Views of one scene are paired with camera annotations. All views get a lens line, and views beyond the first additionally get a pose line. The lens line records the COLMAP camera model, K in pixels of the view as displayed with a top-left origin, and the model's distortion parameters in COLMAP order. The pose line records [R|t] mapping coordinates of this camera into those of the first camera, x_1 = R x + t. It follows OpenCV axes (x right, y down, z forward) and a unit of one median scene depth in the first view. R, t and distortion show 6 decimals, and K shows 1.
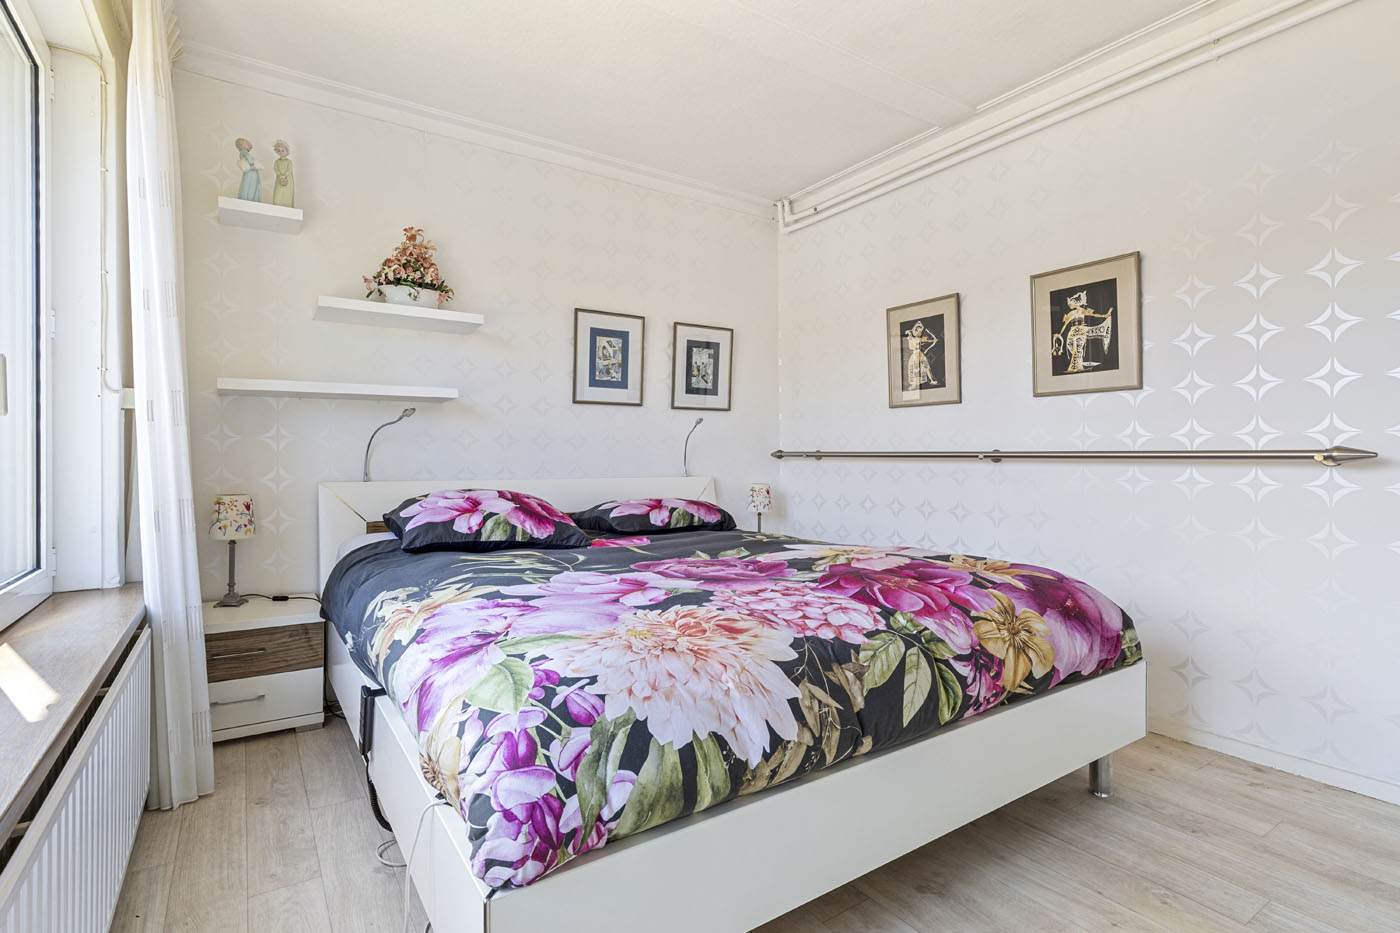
lens RADIAL K [[677.0, 0, 698.9], [0, 677.0, 453.1], [0, 0, 1]] dist [-0.002016, -0.000673]
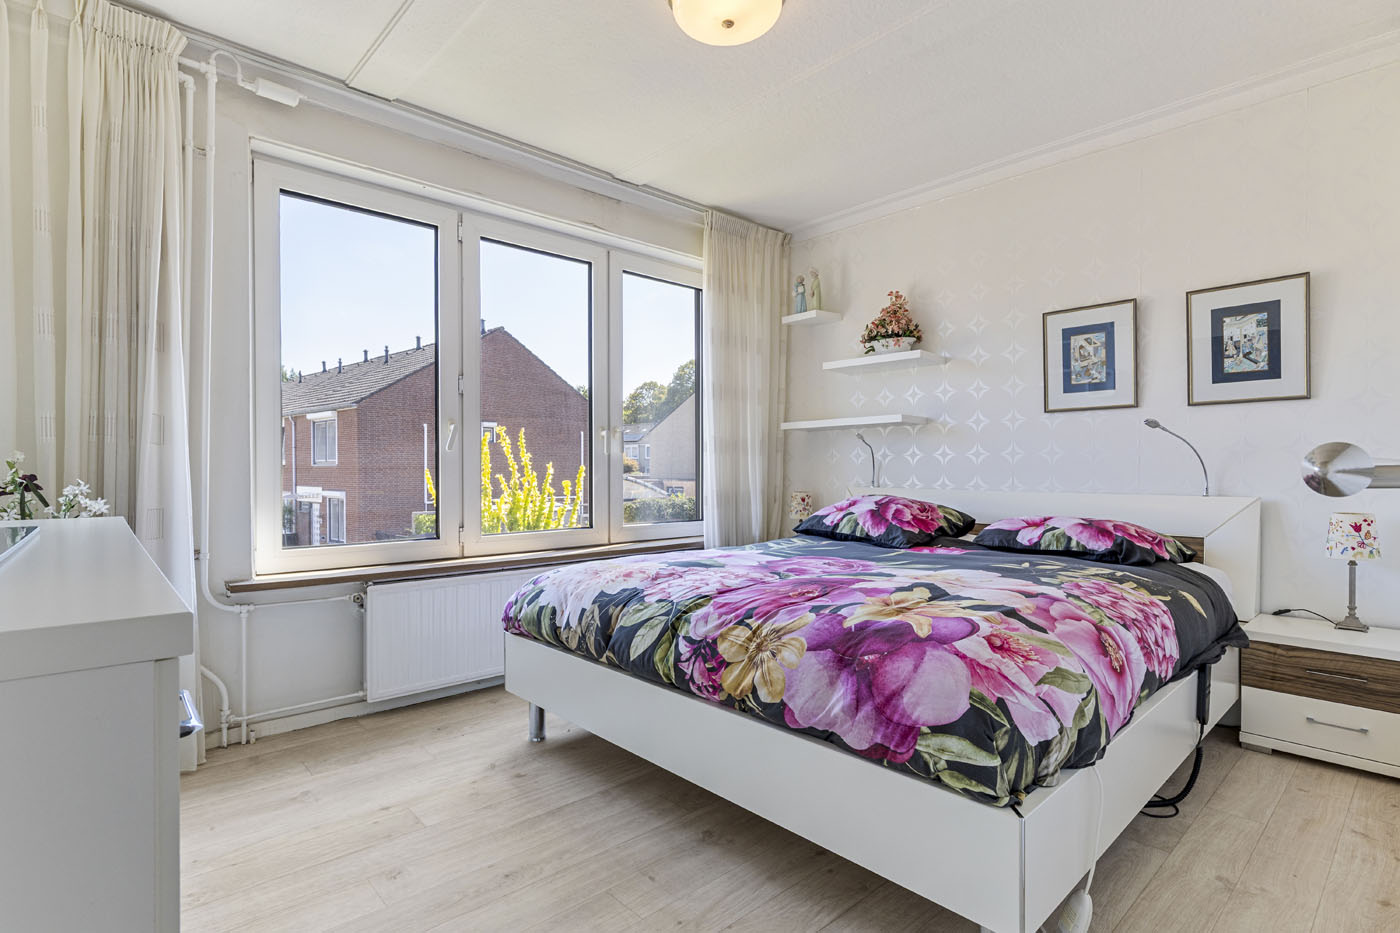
lens RADIAL K [[697.6, 0, 700.0], [0, 697.6, 466.5], [0, 0, 1]] dist [0.001708, 0.001140]
pose [[0.150466, -0.002311, -0.988612, 0.717164], [0.006971, 0.999975, -0.001276, -0.000431], [0.988591, -0.006700, 0.150479, 0.373025]]
